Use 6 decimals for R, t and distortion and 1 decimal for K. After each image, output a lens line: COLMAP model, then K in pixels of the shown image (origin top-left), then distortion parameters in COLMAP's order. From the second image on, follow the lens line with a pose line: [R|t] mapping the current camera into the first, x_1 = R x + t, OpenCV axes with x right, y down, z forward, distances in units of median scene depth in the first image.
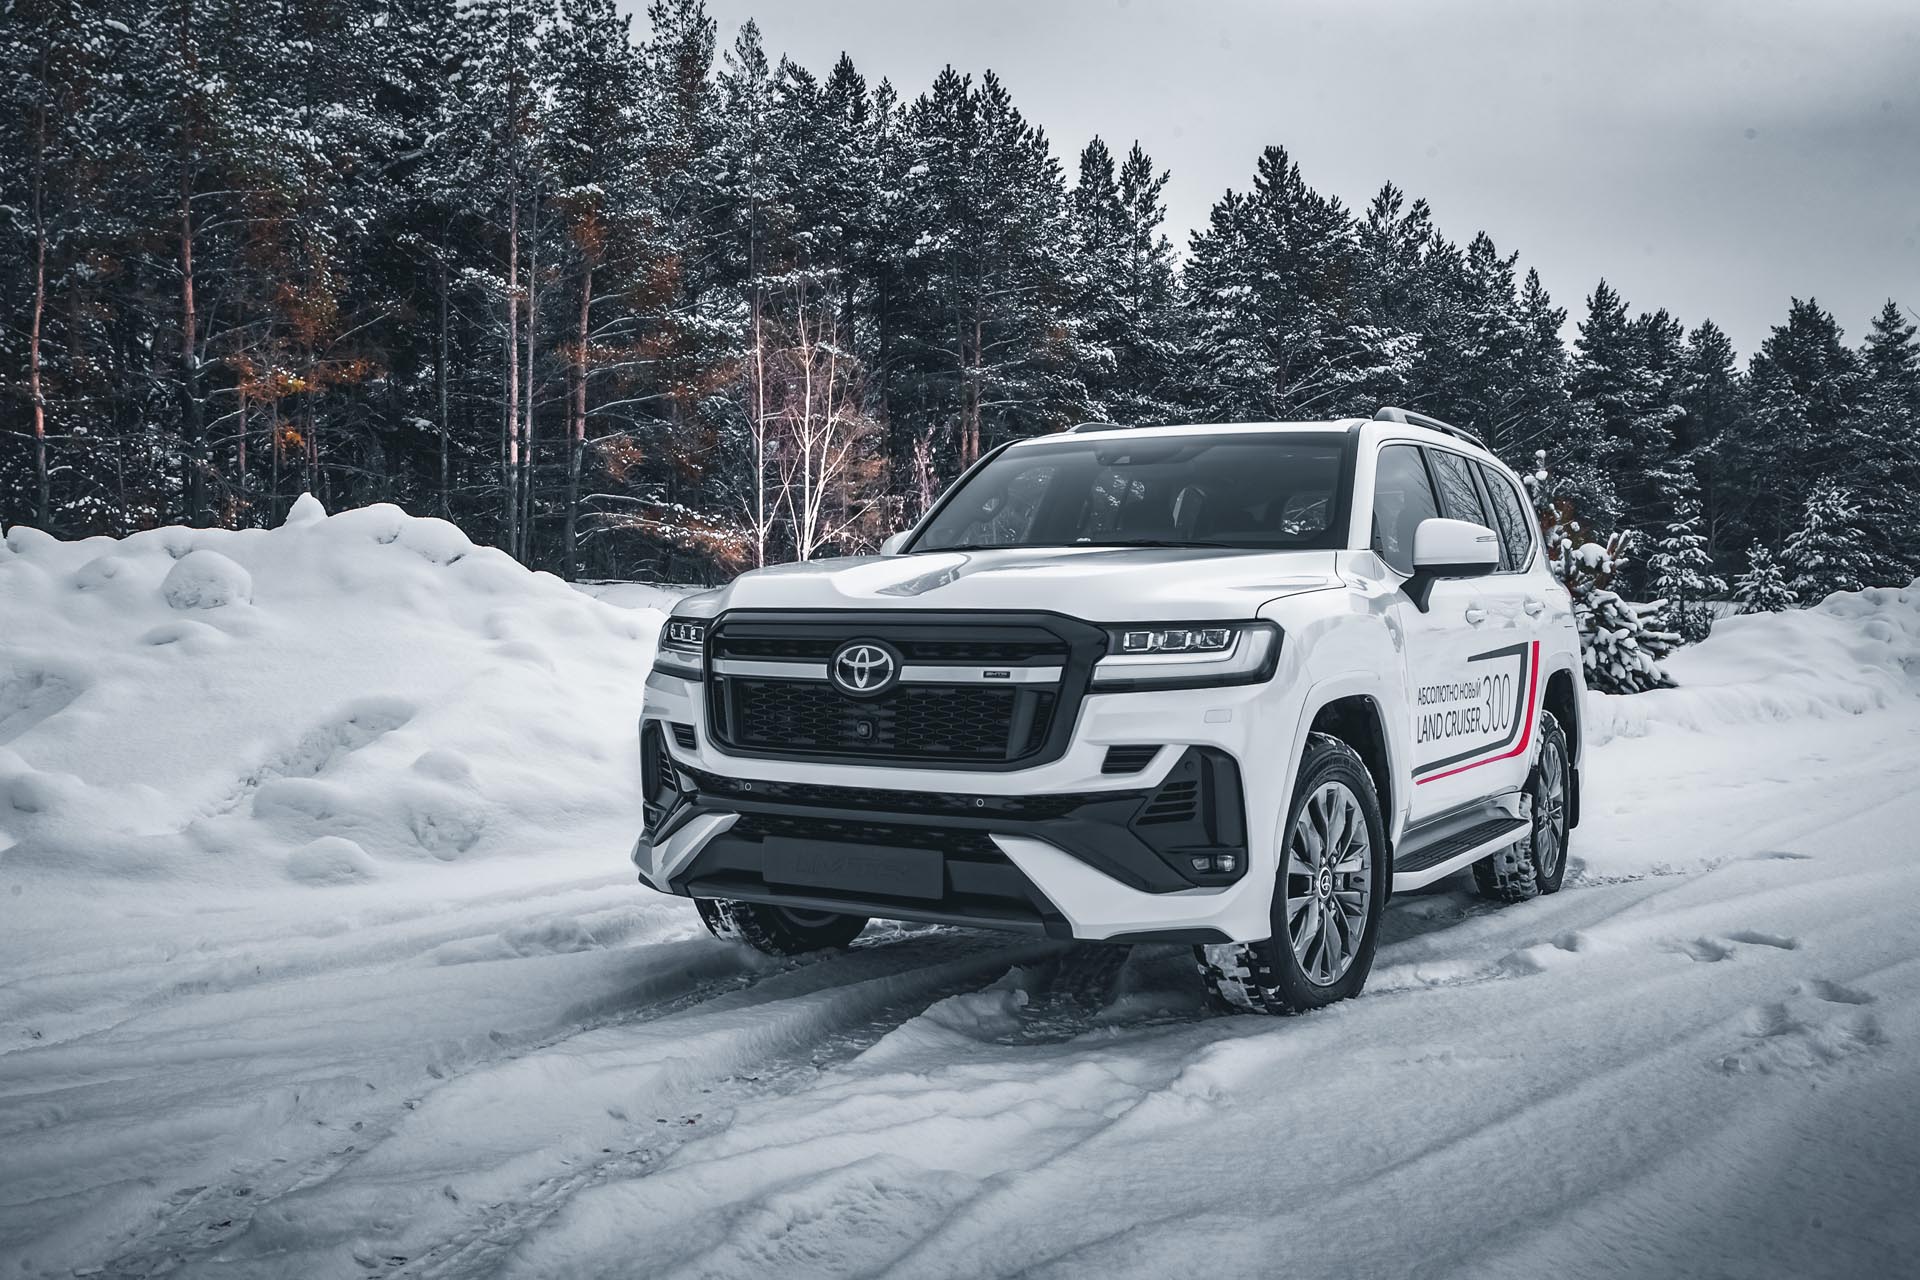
lens RADIAL K [[1794.1, 0, 878.9], [0, 1794.1, 579.6], [0, 0, 1]] dist [0.004487, 0.000000]
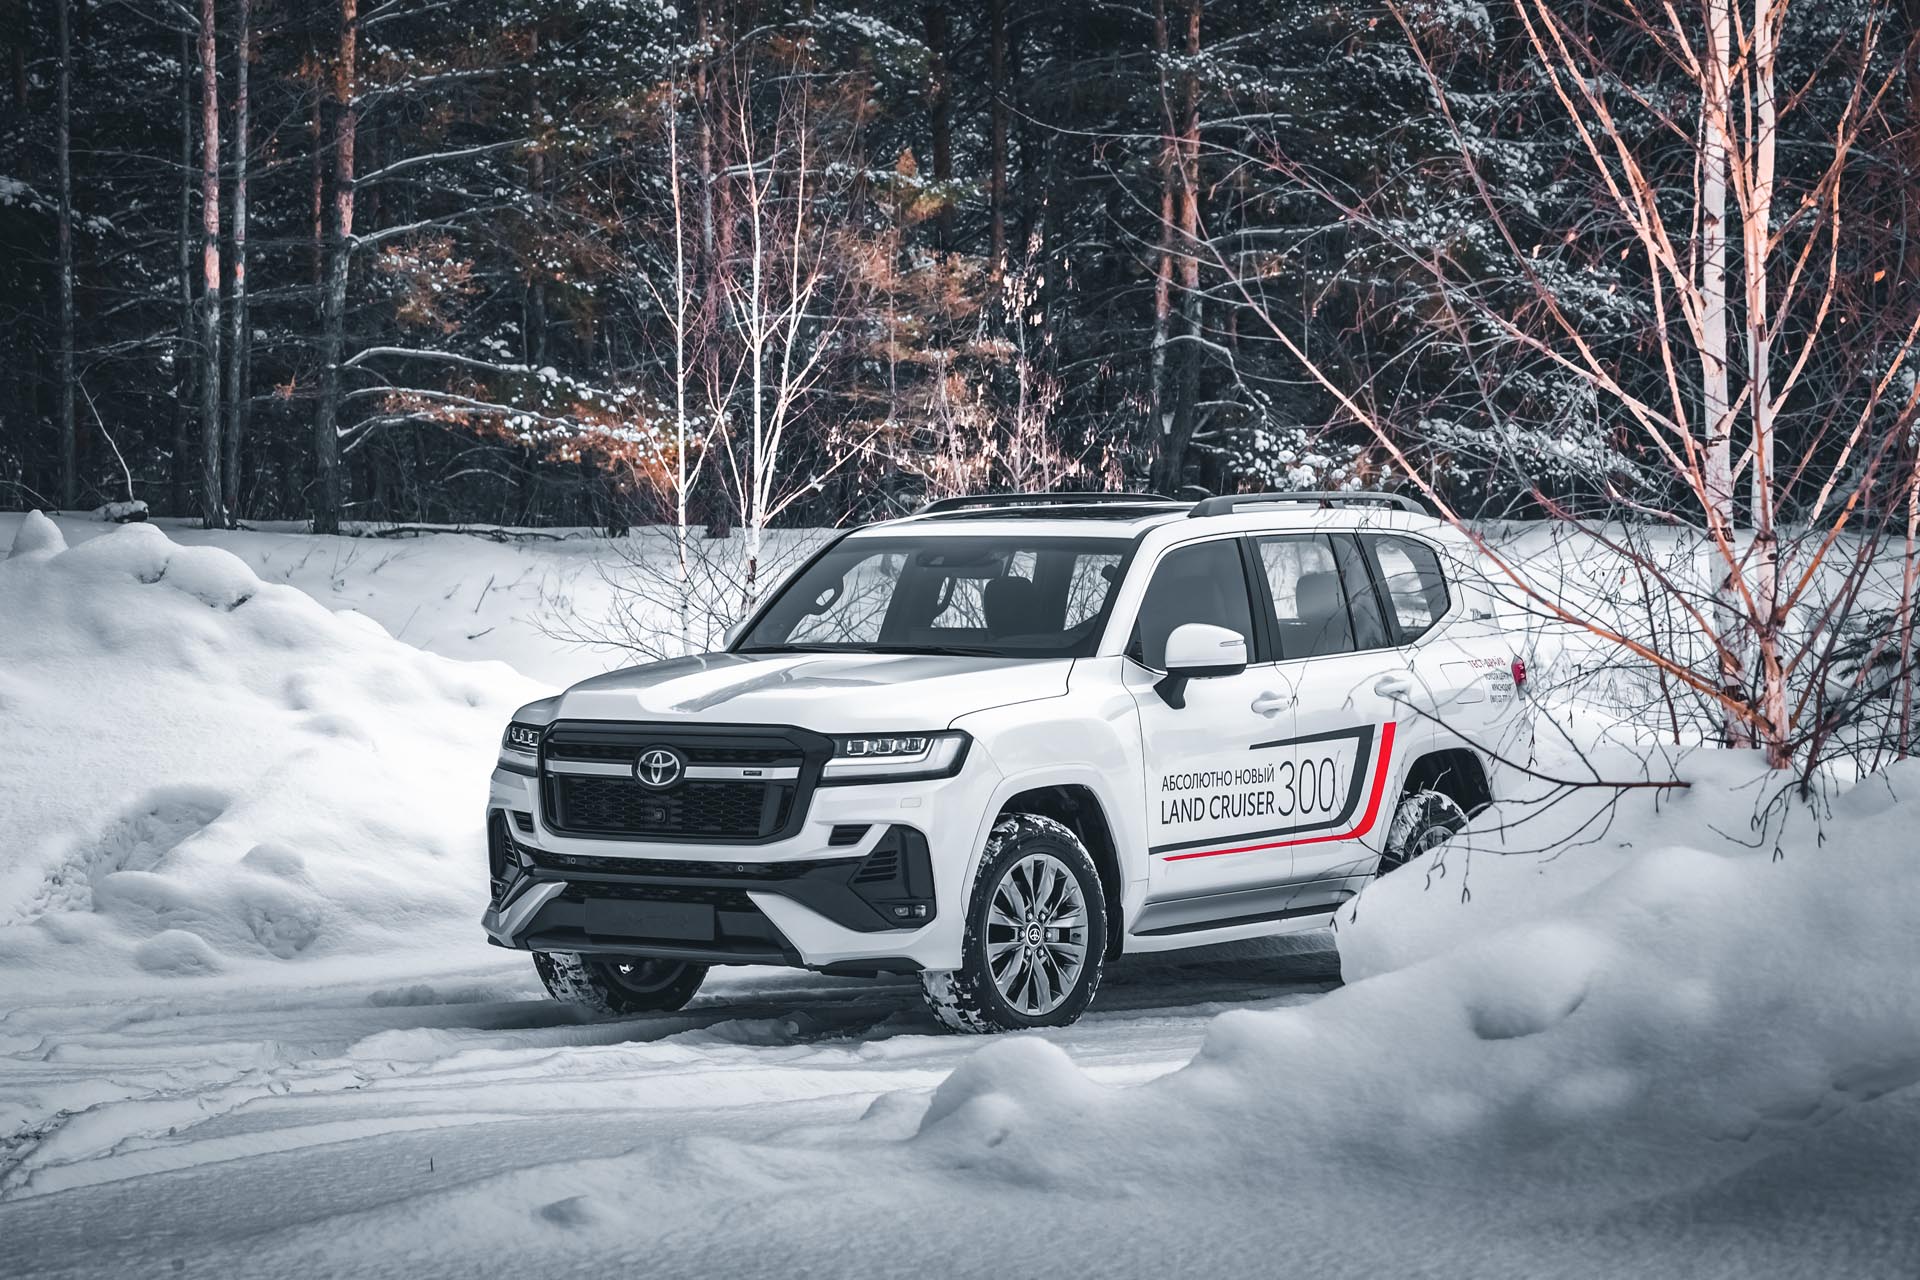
lens RADIAL K [[4968.9, 0, 962.9], [0, 4968.9, 636.2], [0, 0, 1]] dist [-0.155589, 0.000000]
pose [[0.999449, -0.008151, -0.032169, 0.203023], [0.009519, 0.999047, 0.042585, -0.121775], [0.031792, -0.042868, 0.998575, -1.595726]]
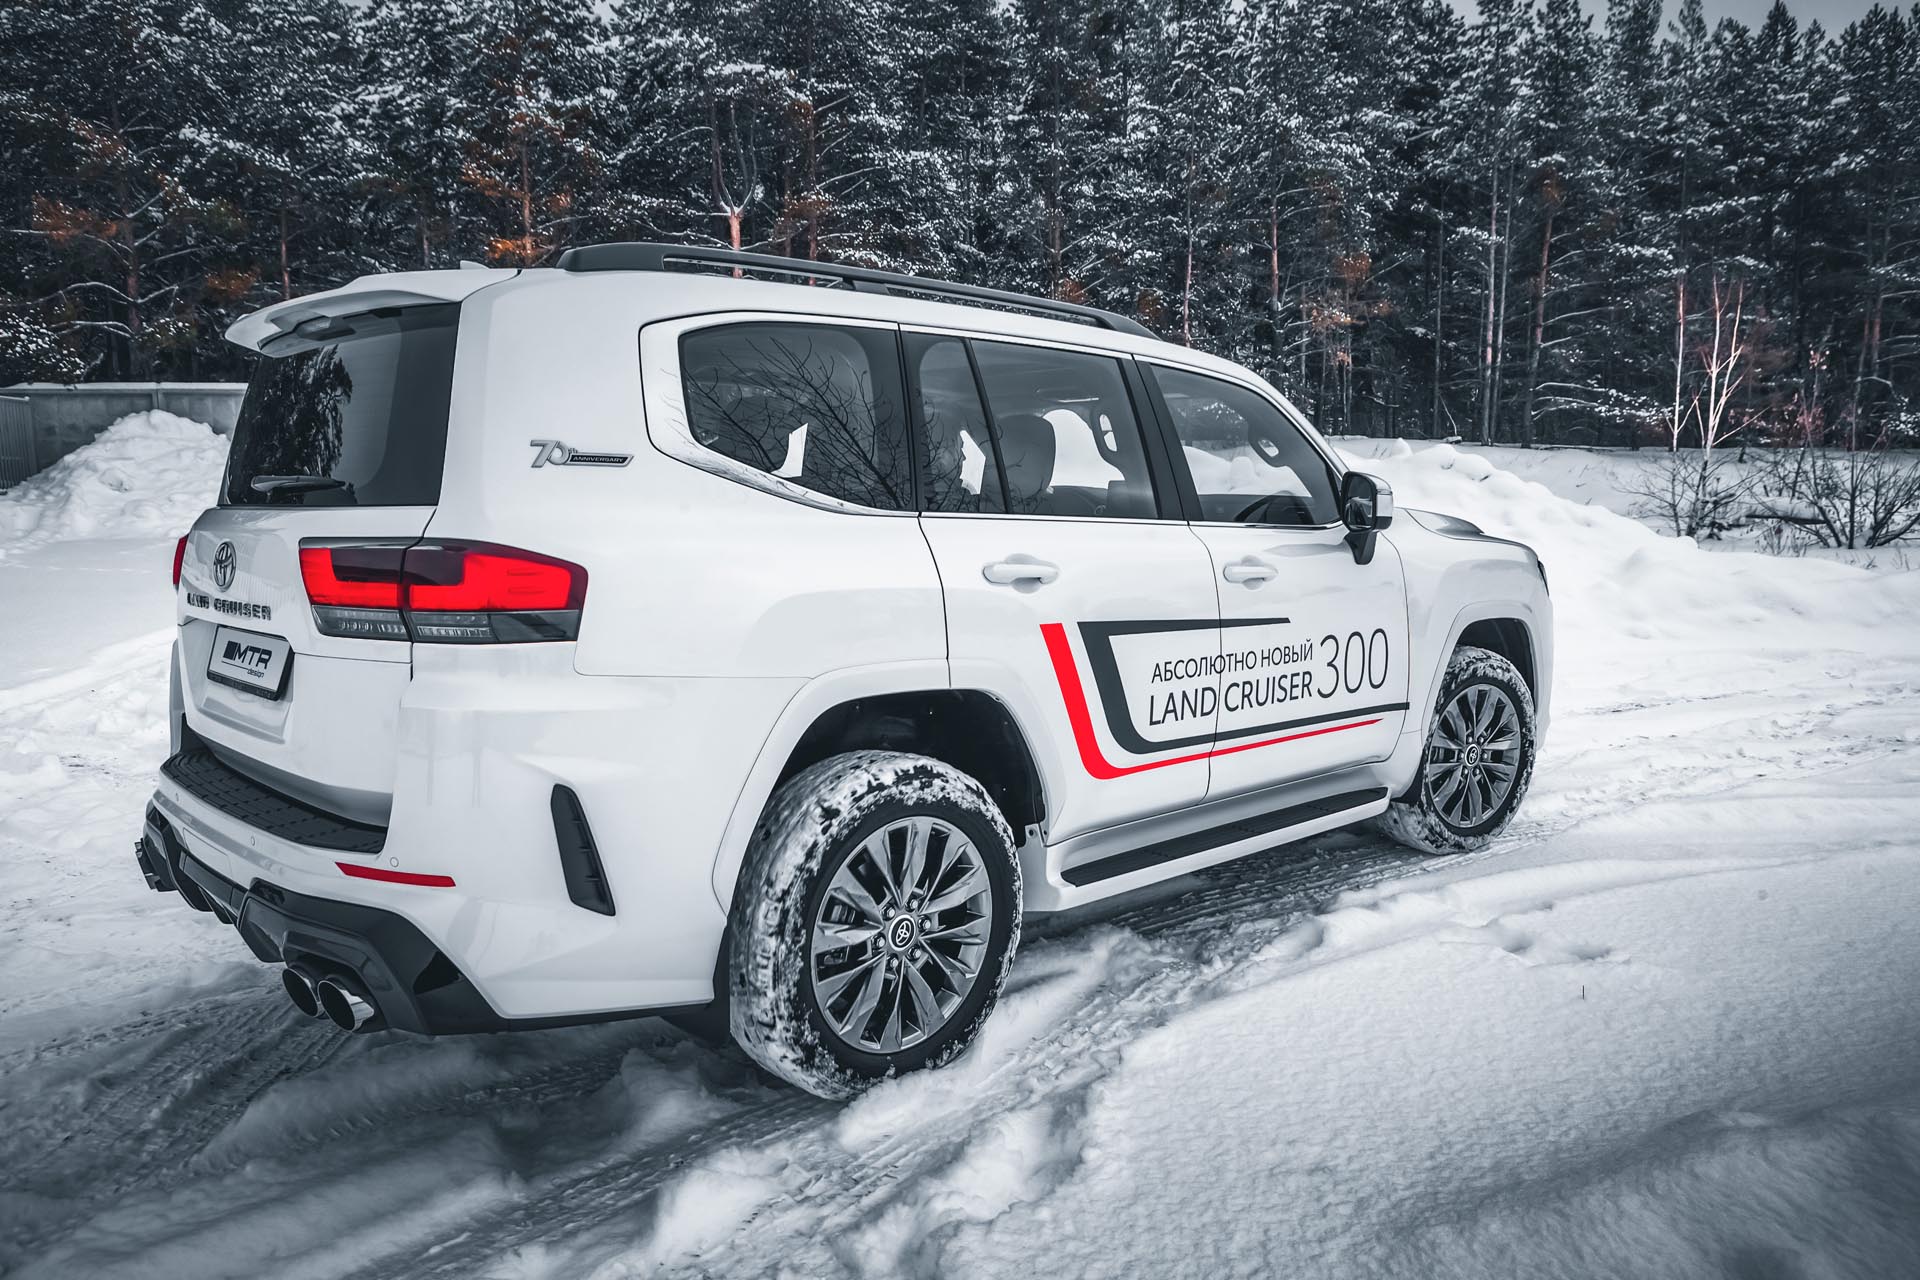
lens RADIAL K [[1354.4, 0, 980.3], [0, 1354.4, 640.8], [0, 0, 1]] dist [-0.043739, 0.018779]
pose [[0.857096, 0.071297, -0.510200, 0.047043], [0.012696, 0.987153, 0.159275, -0.105112], [0.515001, -0.142992, 0.845179, -0.635338]]
